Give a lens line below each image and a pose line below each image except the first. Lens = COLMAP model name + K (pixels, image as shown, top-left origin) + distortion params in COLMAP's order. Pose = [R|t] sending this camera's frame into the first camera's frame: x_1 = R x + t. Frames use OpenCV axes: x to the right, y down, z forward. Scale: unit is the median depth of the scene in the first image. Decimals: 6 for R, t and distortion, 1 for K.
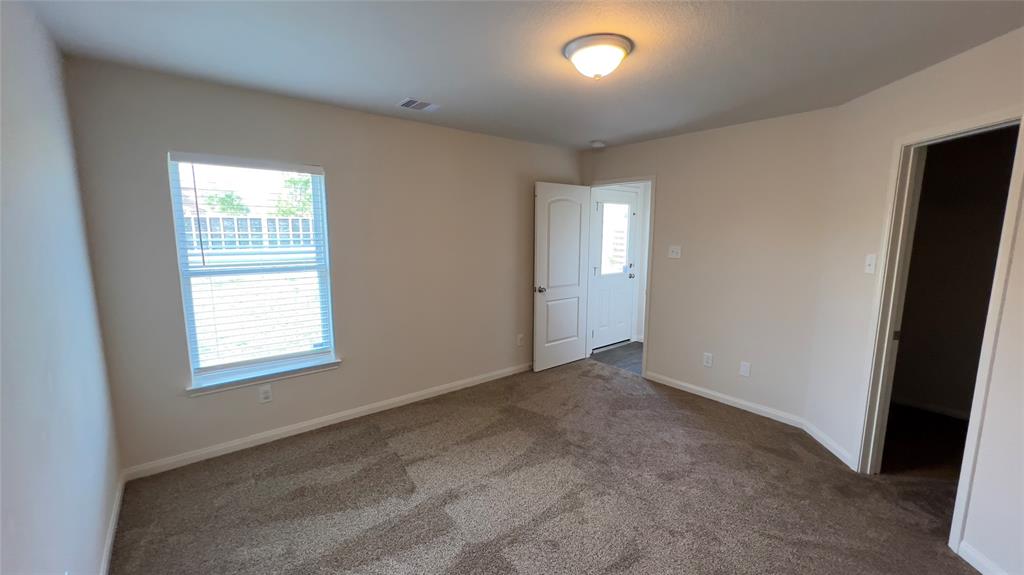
lens RADIAL K [[408.4, 0, 514.3], [0, 408.4, 281.5], [0, 0, 1]] dist [-0.004430, 0.000733]
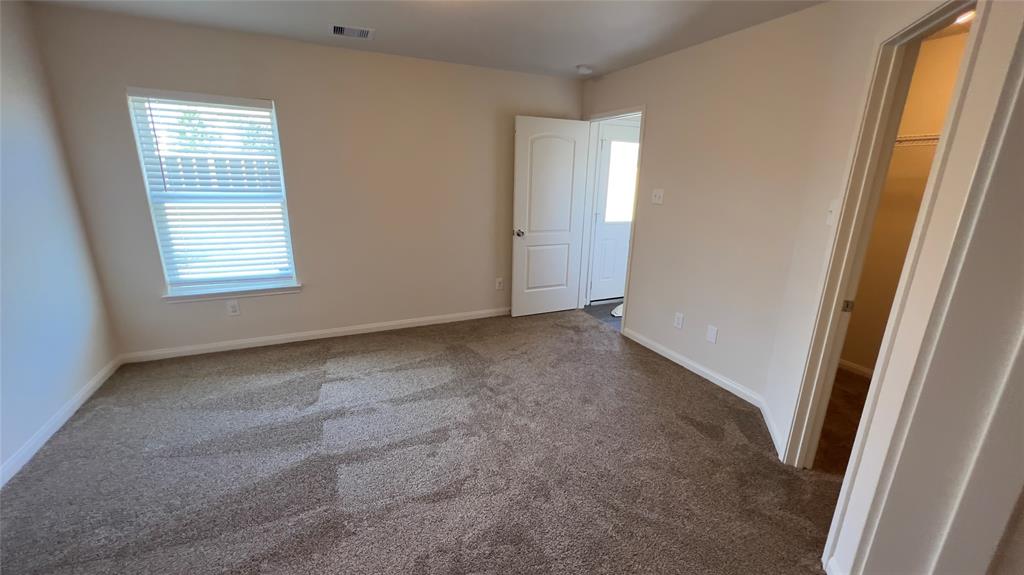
lens RADIAL K [[408.4, 0, 512.9], [0, 408.4, 282.3], [0, 0, 1]] dist [-0.004430, 0.000733]
pose [[0.969440, 0.078583, -0.232403, 0.331335], [-0.049092, 0.990289, 0.130065, 0.012121], [0.240367, -0.114681, 0.963884, 0.069179]]
